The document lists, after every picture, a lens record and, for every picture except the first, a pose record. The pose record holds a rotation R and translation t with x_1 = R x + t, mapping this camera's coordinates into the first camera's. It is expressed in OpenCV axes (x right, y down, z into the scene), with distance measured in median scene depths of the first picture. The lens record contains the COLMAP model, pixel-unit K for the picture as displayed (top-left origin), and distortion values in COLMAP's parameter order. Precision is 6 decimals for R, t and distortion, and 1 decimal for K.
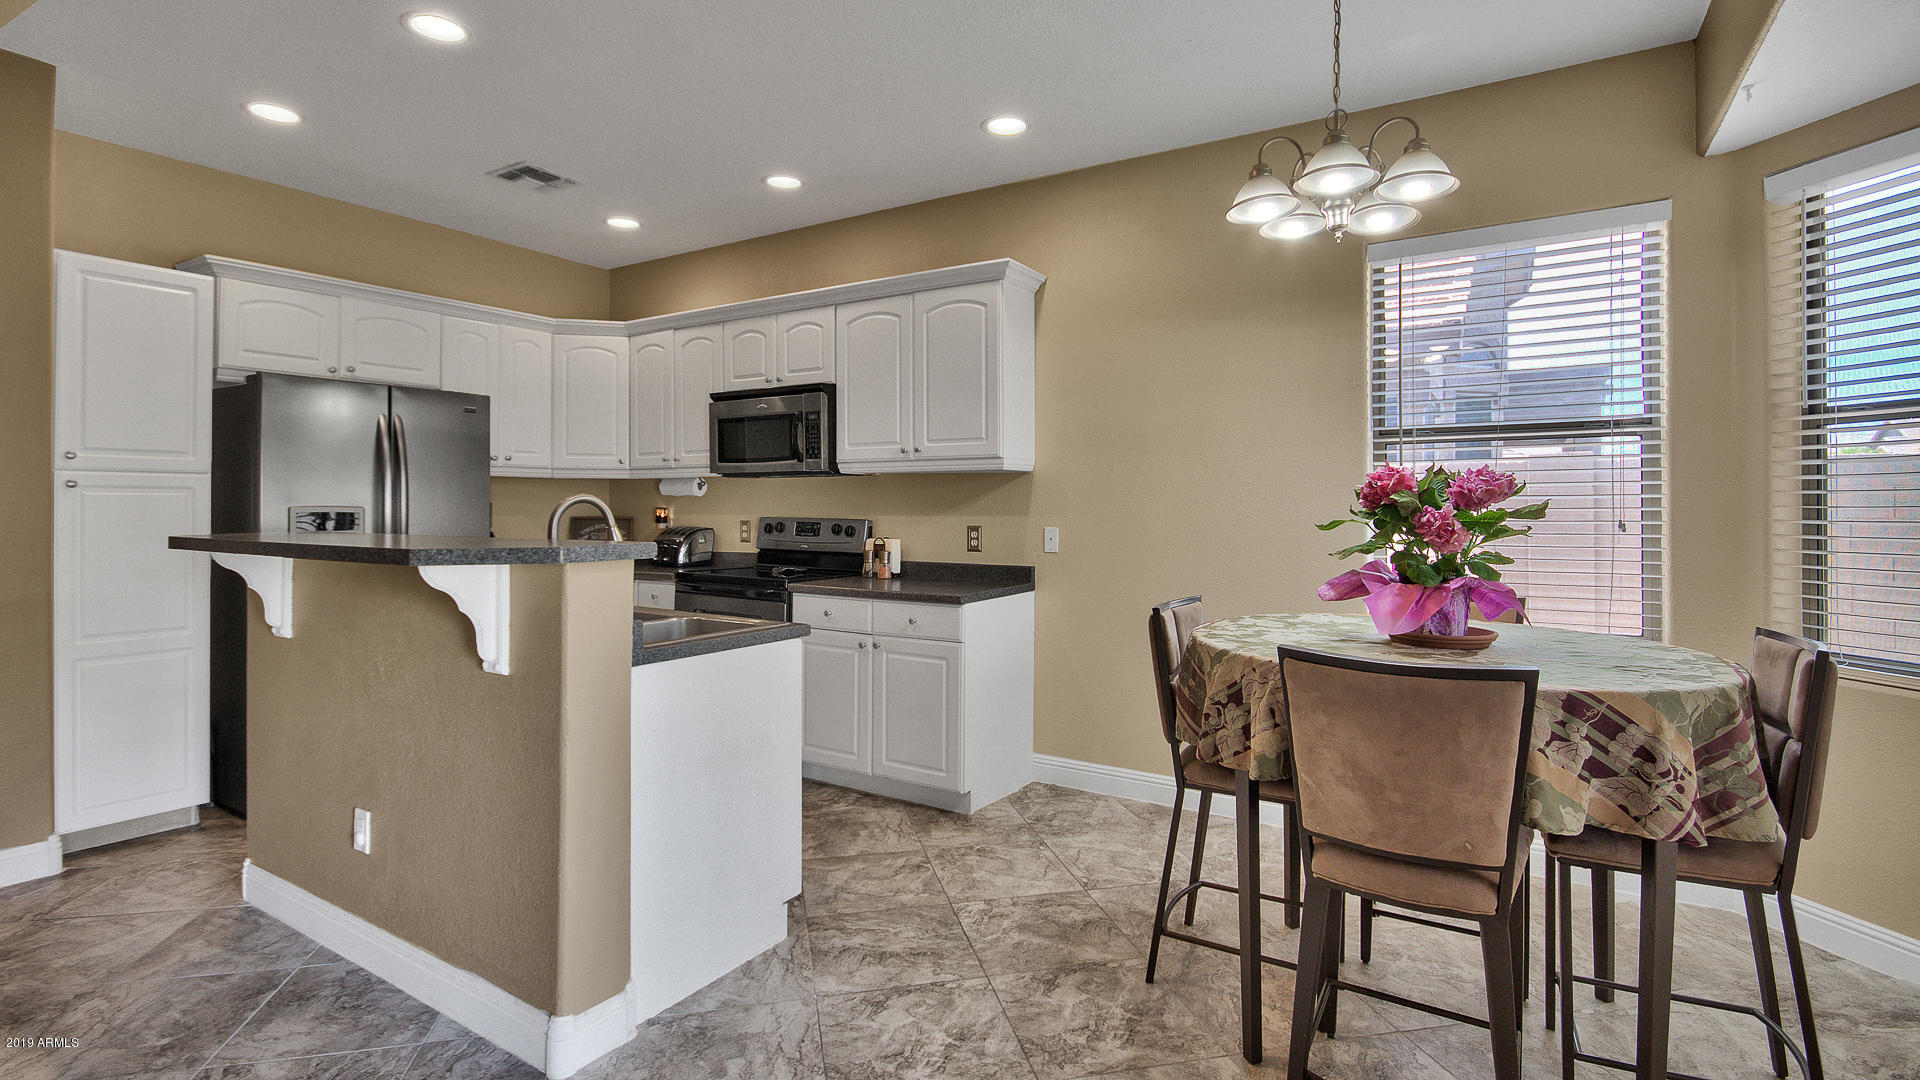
lens RADIAL K [[925.5, 0, 942.9], [0, 925.5, 493.7], [0, 0, 1]] dist [-0.023421, -0.000932]
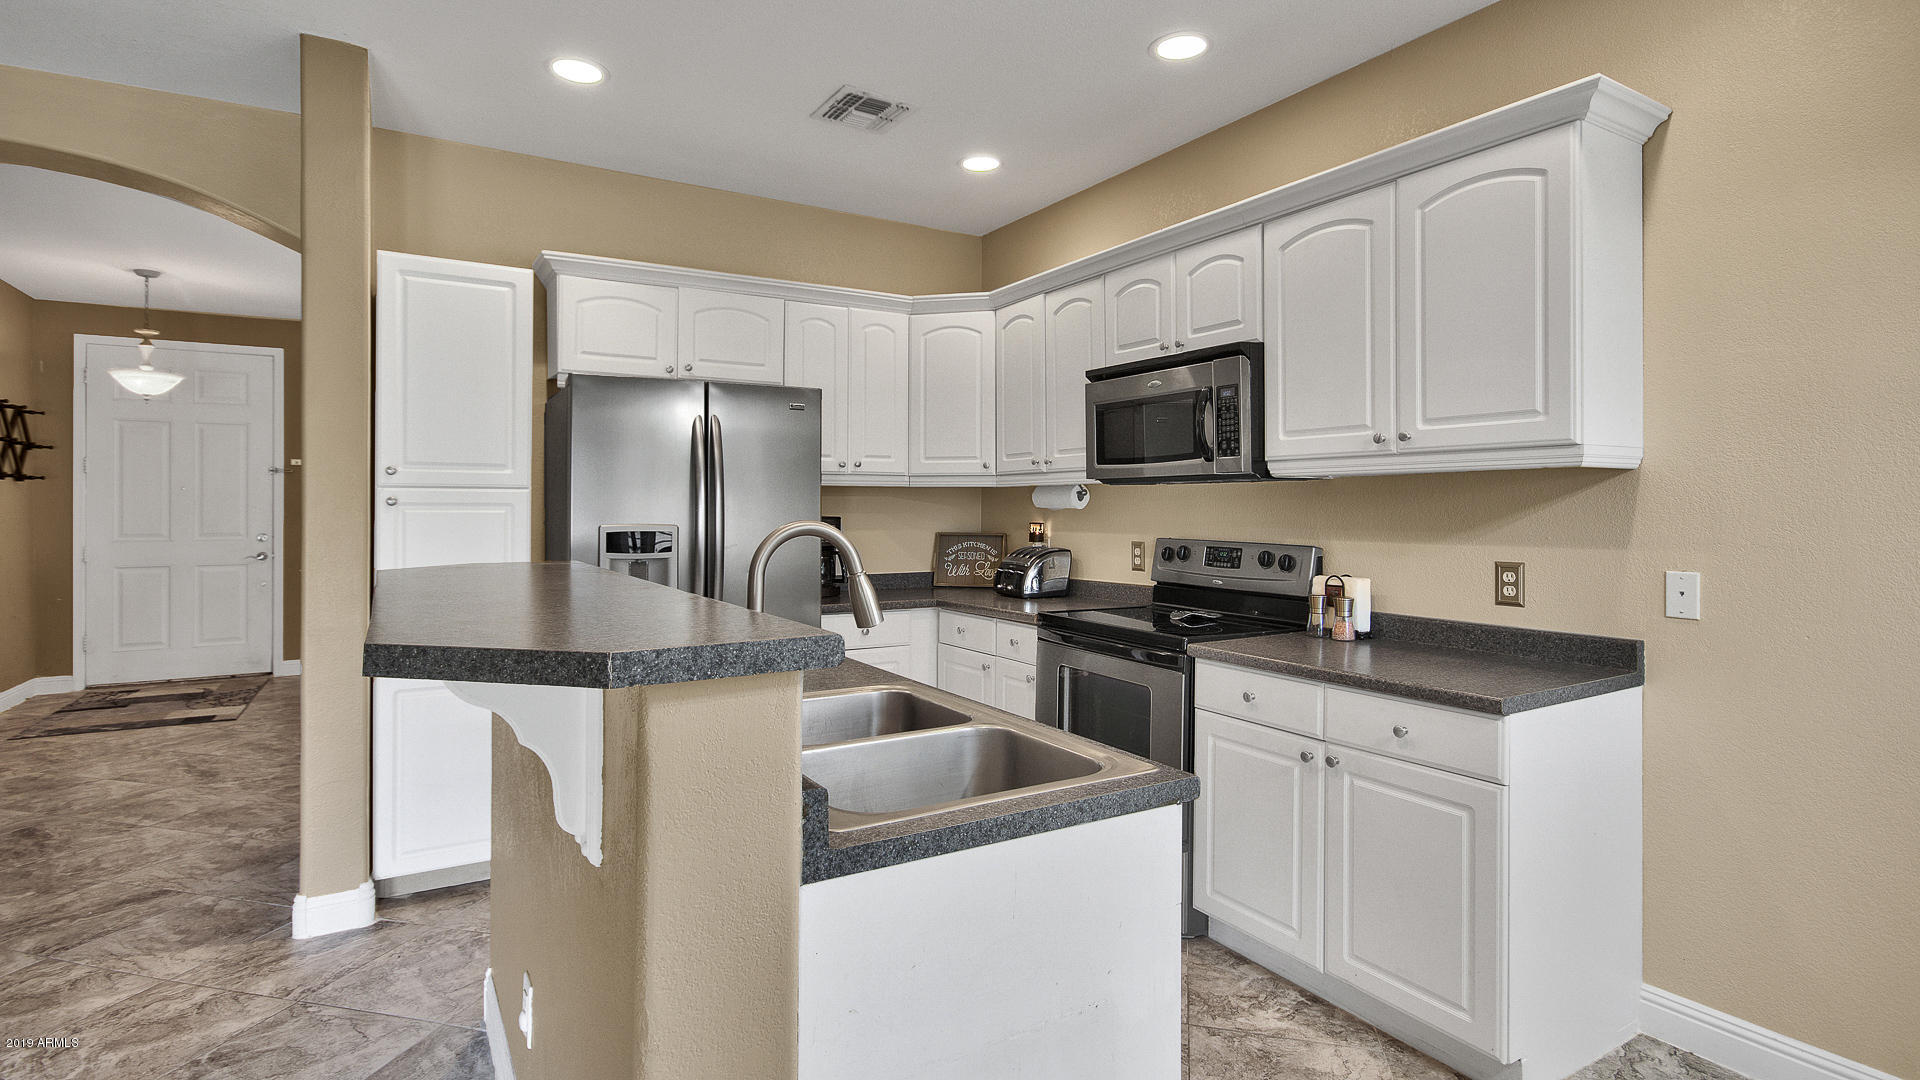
lens RADIAL K [[924.7, 0, 937.3], [0, 924.7, 505.6], [0, 0, 1]] dist [0.003801, -0.008273]
pose [[0.893612, -0.000403, -0.448841, -0.027168], [0.004911, 0.999949, 0.008880, -0.008714], [0.448814, -0.010139, 0.893568, 0.301329]]
